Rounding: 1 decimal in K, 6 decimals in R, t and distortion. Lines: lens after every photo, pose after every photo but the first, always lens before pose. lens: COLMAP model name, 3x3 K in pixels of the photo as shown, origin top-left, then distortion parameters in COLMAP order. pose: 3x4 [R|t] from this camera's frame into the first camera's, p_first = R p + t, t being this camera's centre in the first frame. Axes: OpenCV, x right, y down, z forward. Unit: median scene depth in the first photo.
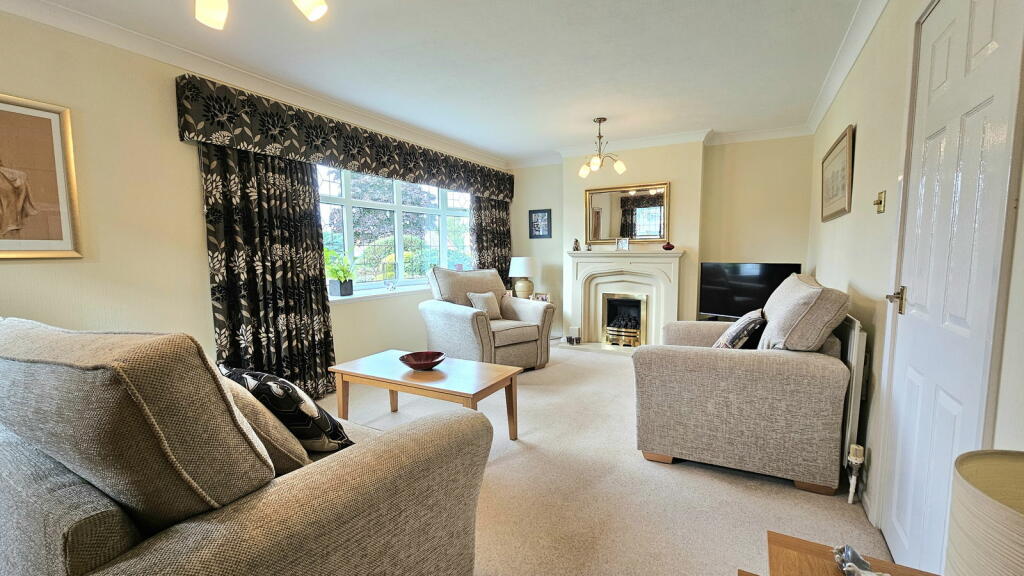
lens RADIAL K [[416.3, 0, 508.6], [0, 416.3, 290.7], [0, 0, 1]] dist [0.014478, -0.000705]
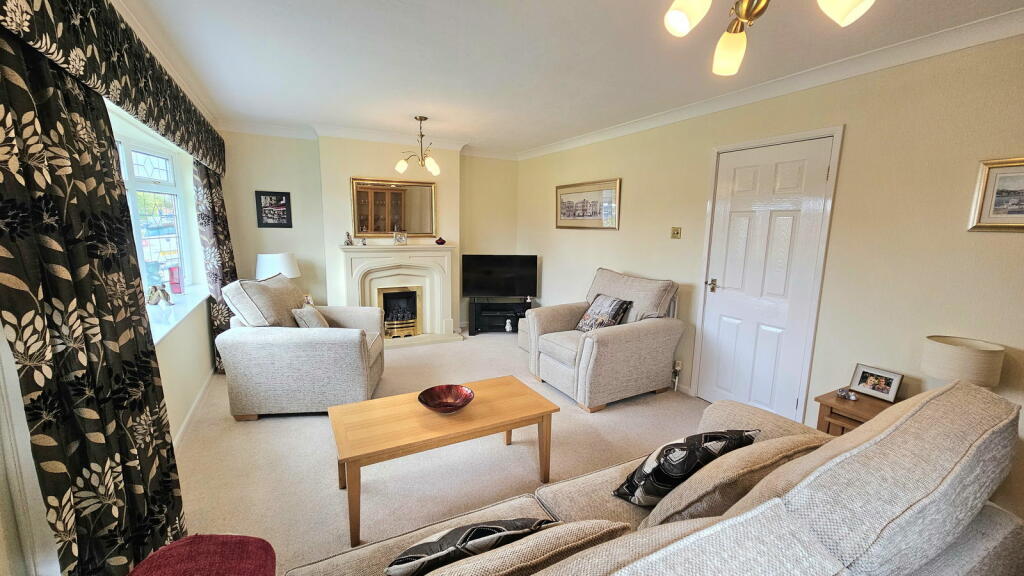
lens RADIAL K [[416.3, 0, 487.9], [0, 416.3, 292.3], [0, 0, 1]] dist [0.014478, -0.000705]
pose [[0.564275, -0.119500, 0.816892, -0.477990], [0.061534, 0.992804, 0.102729, -0.076927], [-0.823290, -0.007701, 0.567568, 0.260403]]
